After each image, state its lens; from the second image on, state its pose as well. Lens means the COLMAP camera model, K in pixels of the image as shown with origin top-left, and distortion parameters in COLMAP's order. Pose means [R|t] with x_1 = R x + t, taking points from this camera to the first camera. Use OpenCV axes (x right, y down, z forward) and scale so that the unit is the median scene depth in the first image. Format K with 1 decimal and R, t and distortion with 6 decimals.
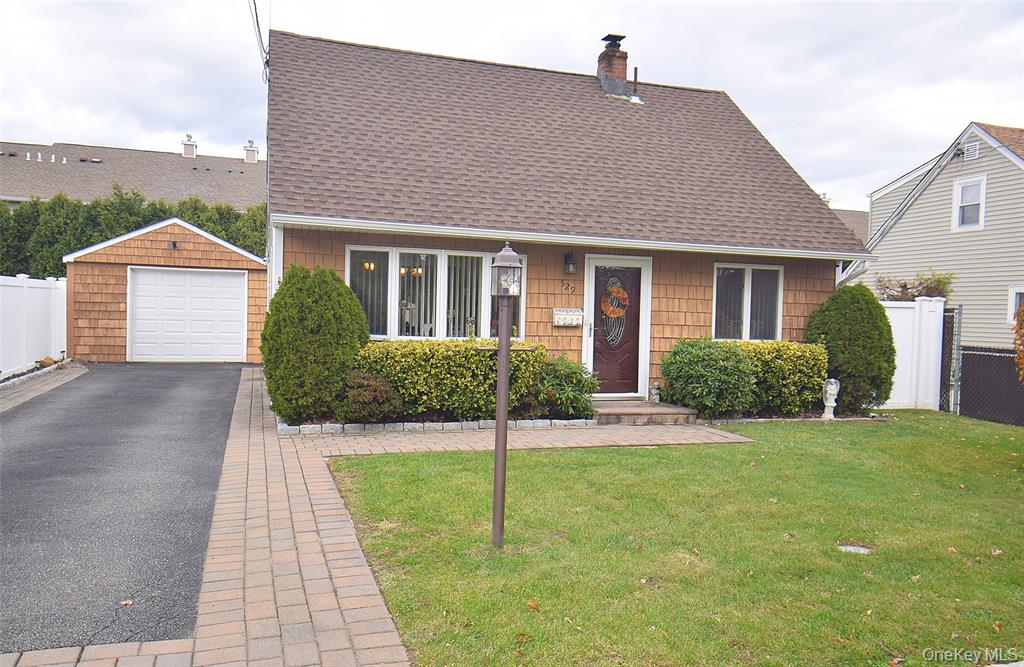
lens RADIAL K [[802.0, 0, 512.0], [0, 802.0, 333.5], [0, 0, 1]] dist [0.001318, 0.008806]
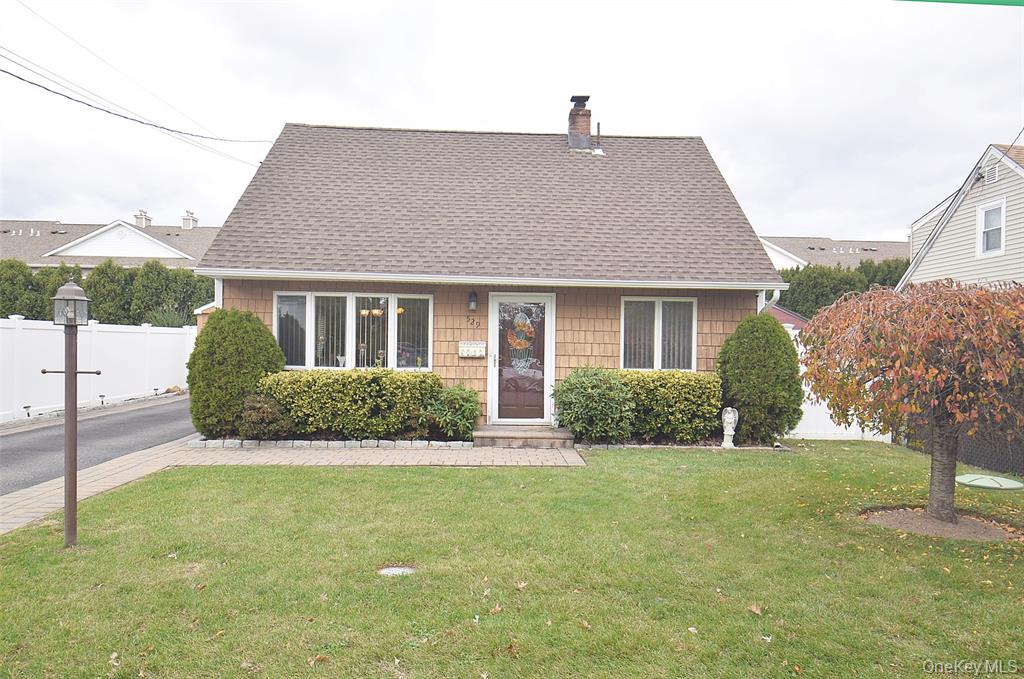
lens RADIAL K [[686.7, 0, 512.0], [0, 686.7, 339.5], [0, 0, 1]] dist [0.005673, -0.002989]
pose [[0.964098, -0.016244, -0.265048, 0.365812], [0.004531, 0.998988, -0.044746, 0.008824], [0.265507, 0.041938, 0.963196, 0.093881]]
